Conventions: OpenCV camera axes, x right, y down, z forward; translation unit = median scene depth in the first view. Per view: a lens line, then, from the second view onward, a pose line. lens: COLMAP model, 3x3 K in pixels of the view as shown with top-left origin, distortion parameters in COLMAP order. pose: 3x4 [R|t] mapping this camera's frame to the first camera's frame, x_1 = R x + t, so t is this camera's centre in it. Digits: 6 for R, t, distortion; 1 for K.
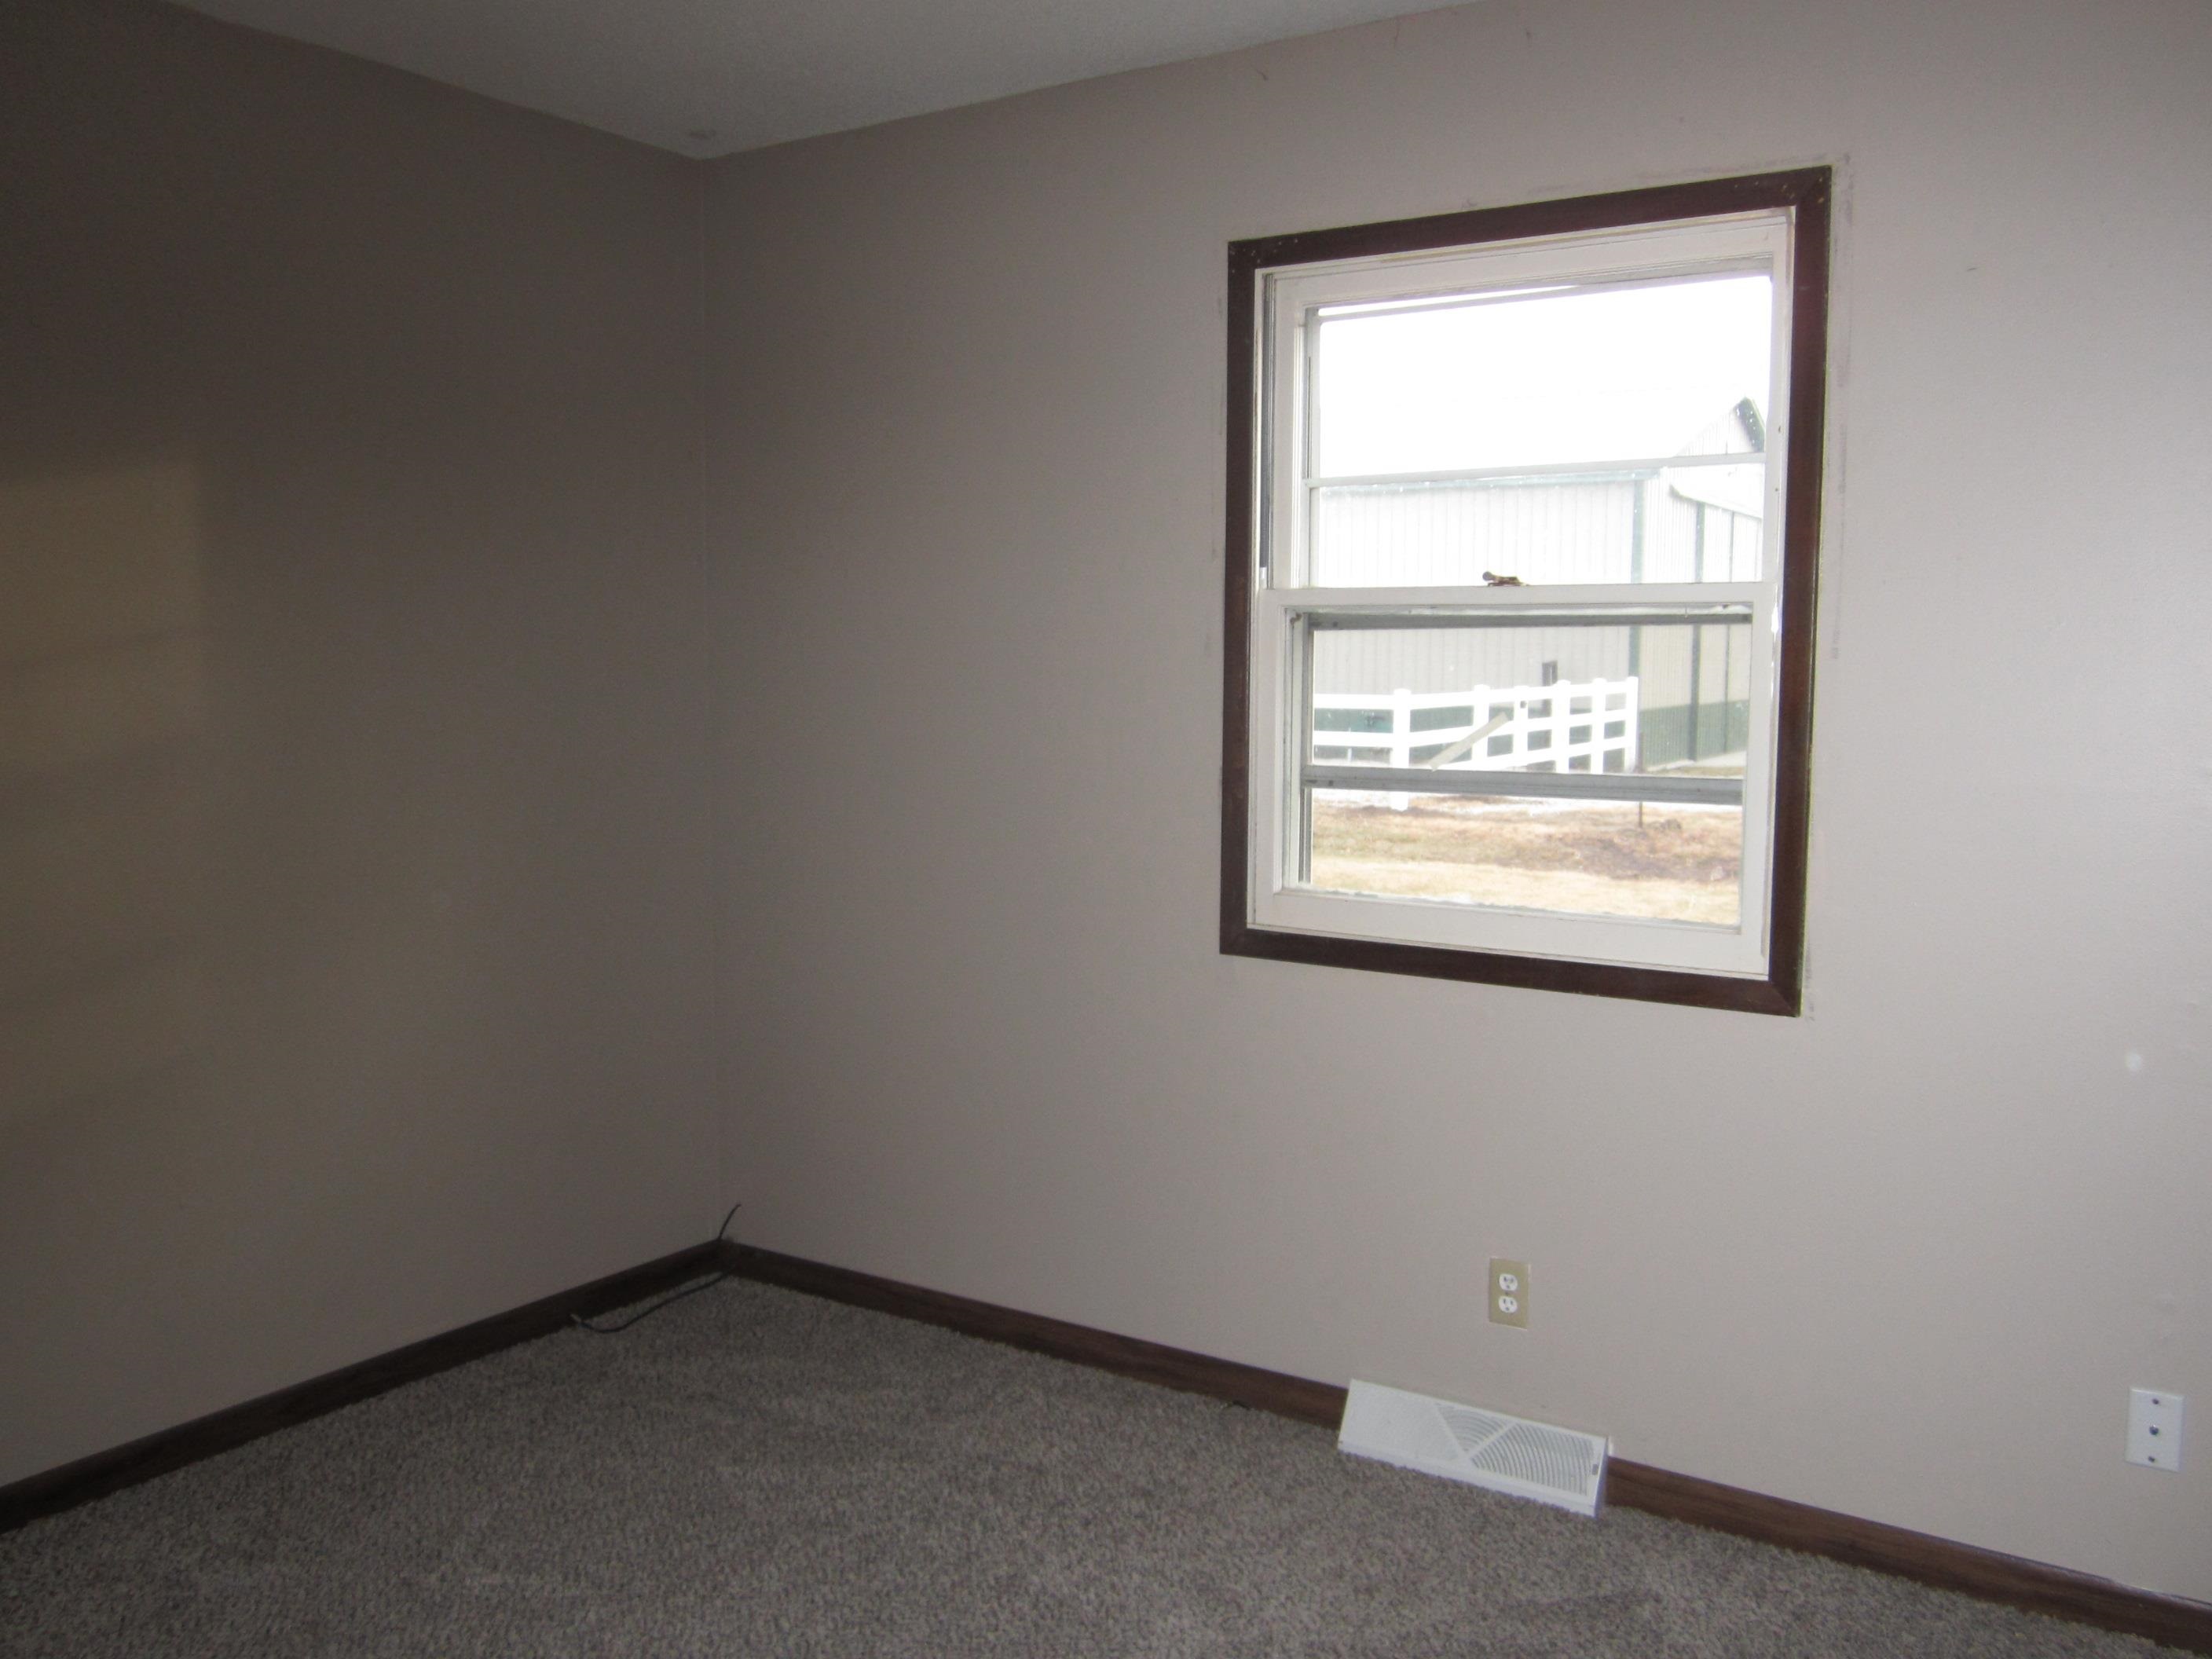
lens RADIAL K [[1846.3, 0, 1106.0], [0, 1846.3, 829.5], [0, 0, 1]] dist [-0.051365, 0.009414]
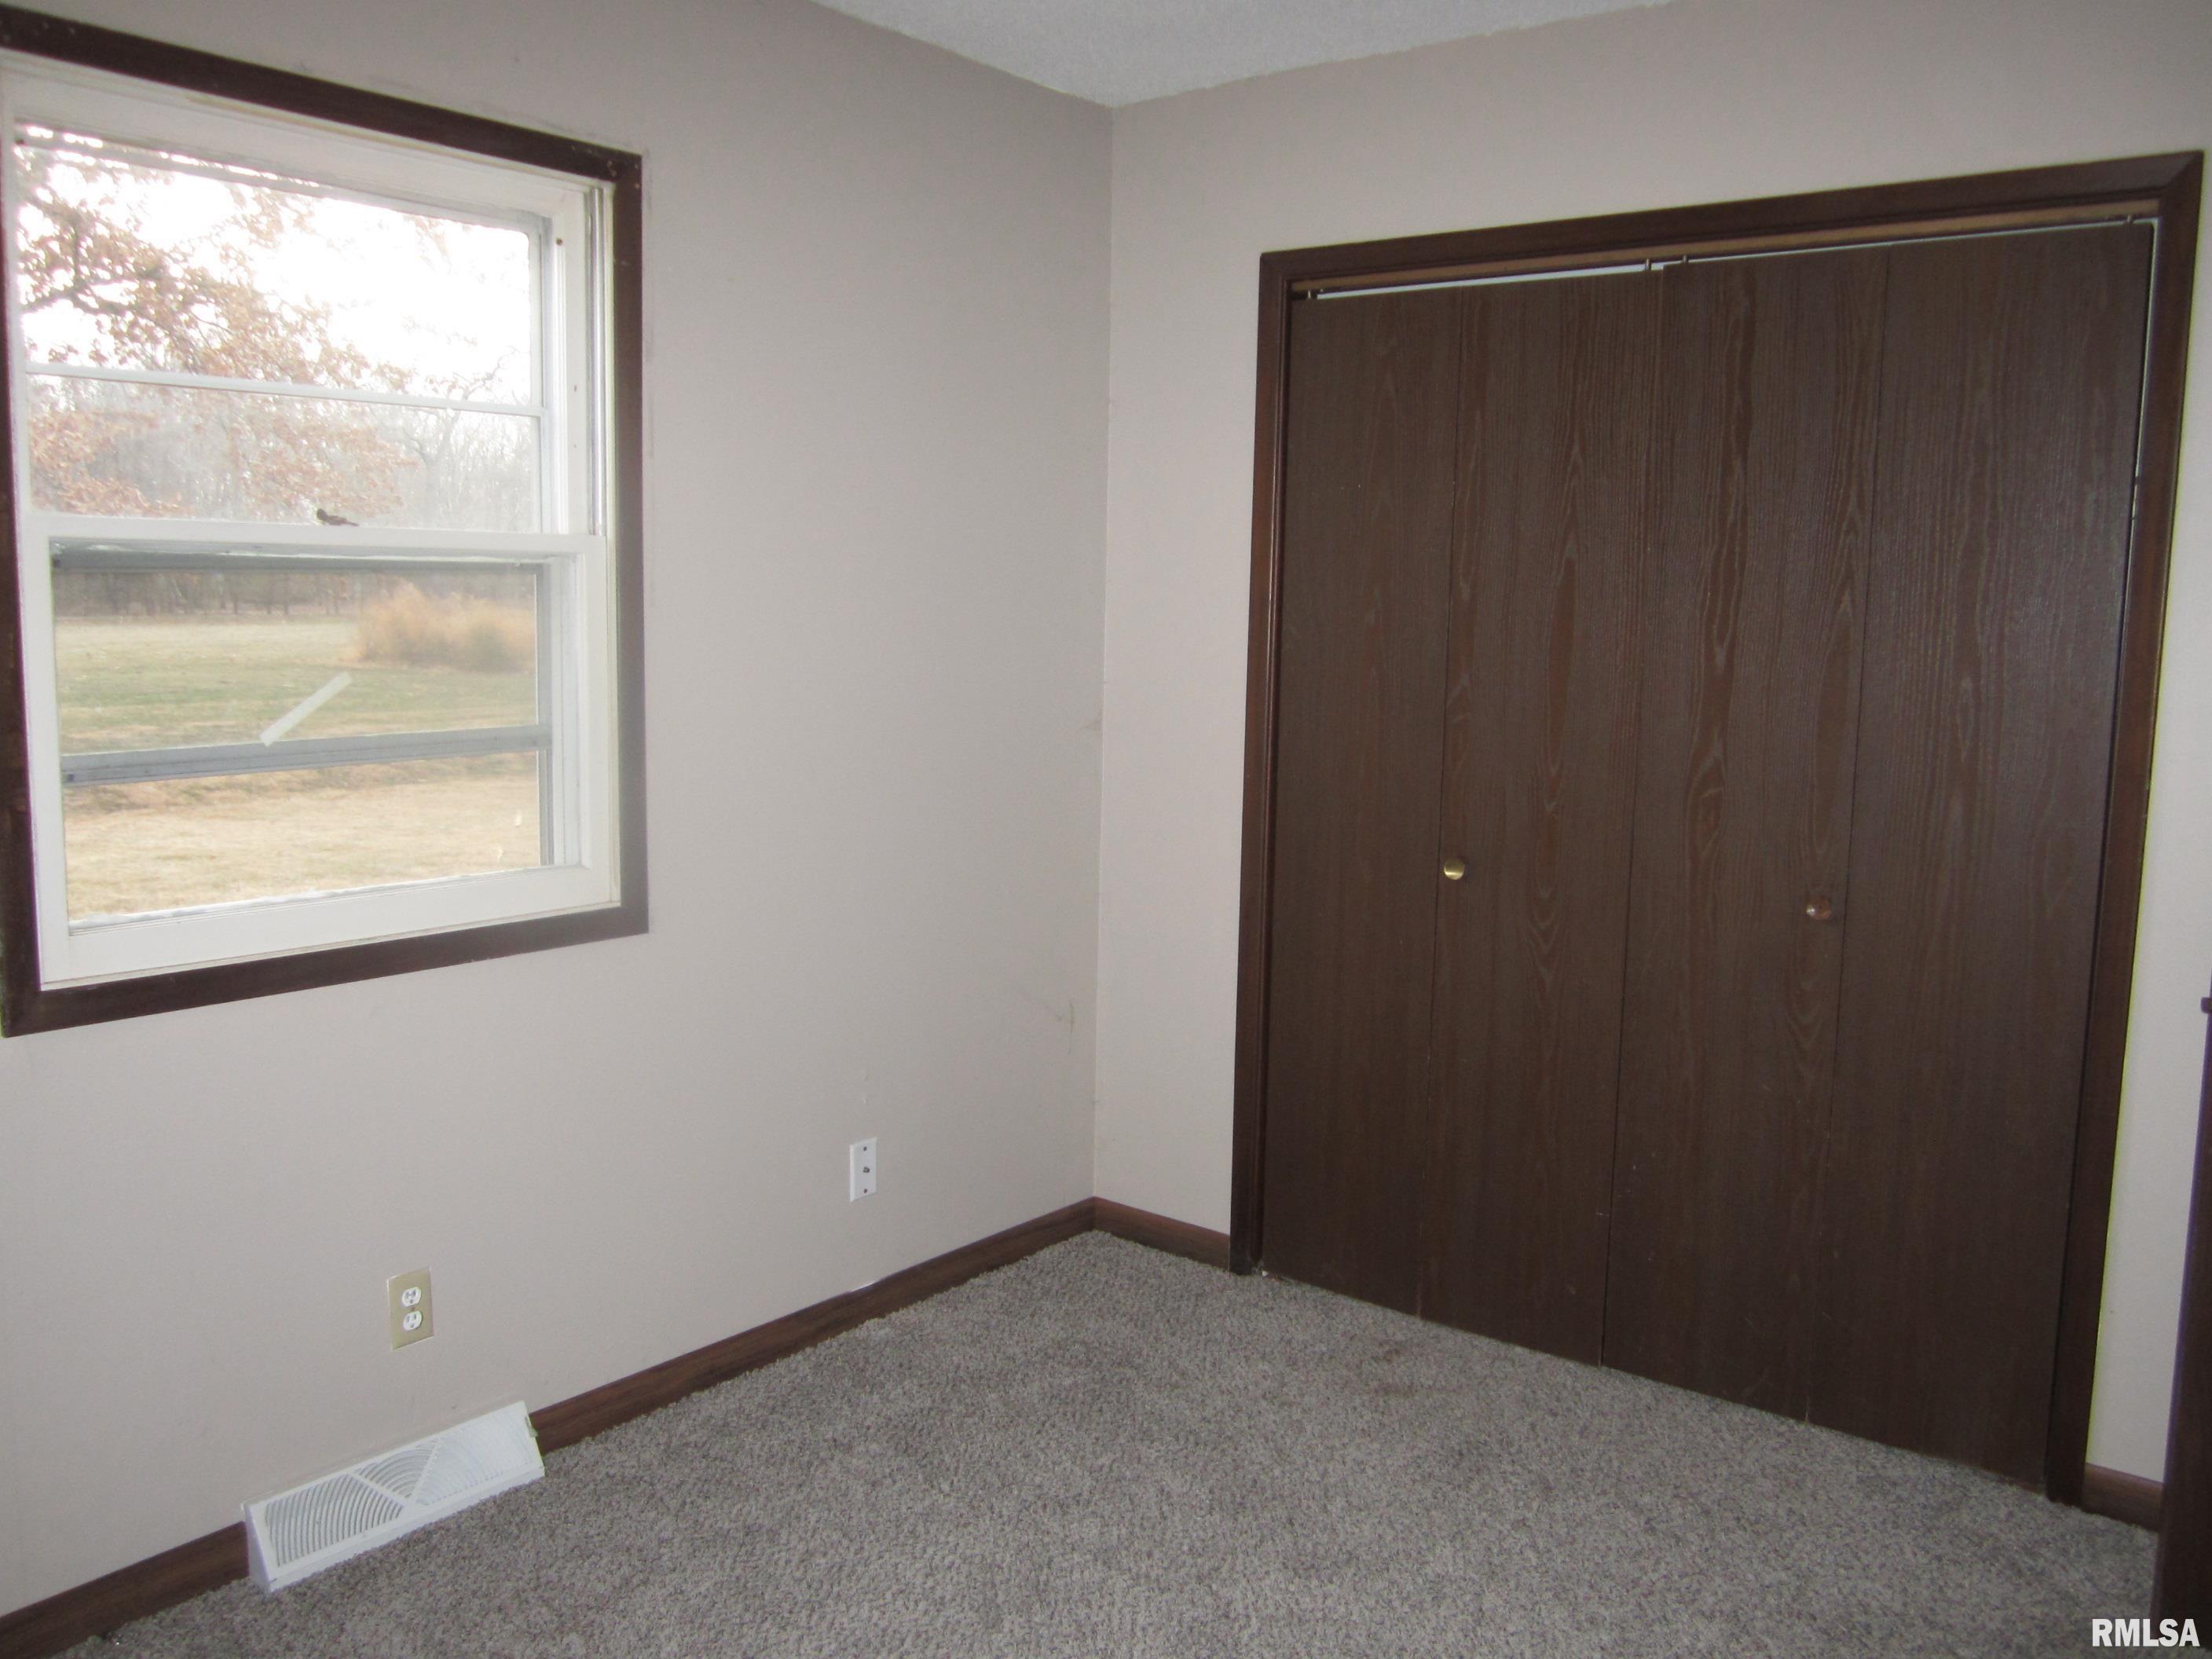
lens RADIAL K [[1846.3, 0, 1106.0], [0, 1846.3, 829.5], [0, 0, 1]] dist [-0.051365, 0.009414]
pose [[0.062976, -0.129678, 0.989554, -0.651026], [0.077687, 0.989151, 0.124681, -0.071629], [-0.994987, 0.069023, 0.072367, 0.599179]]
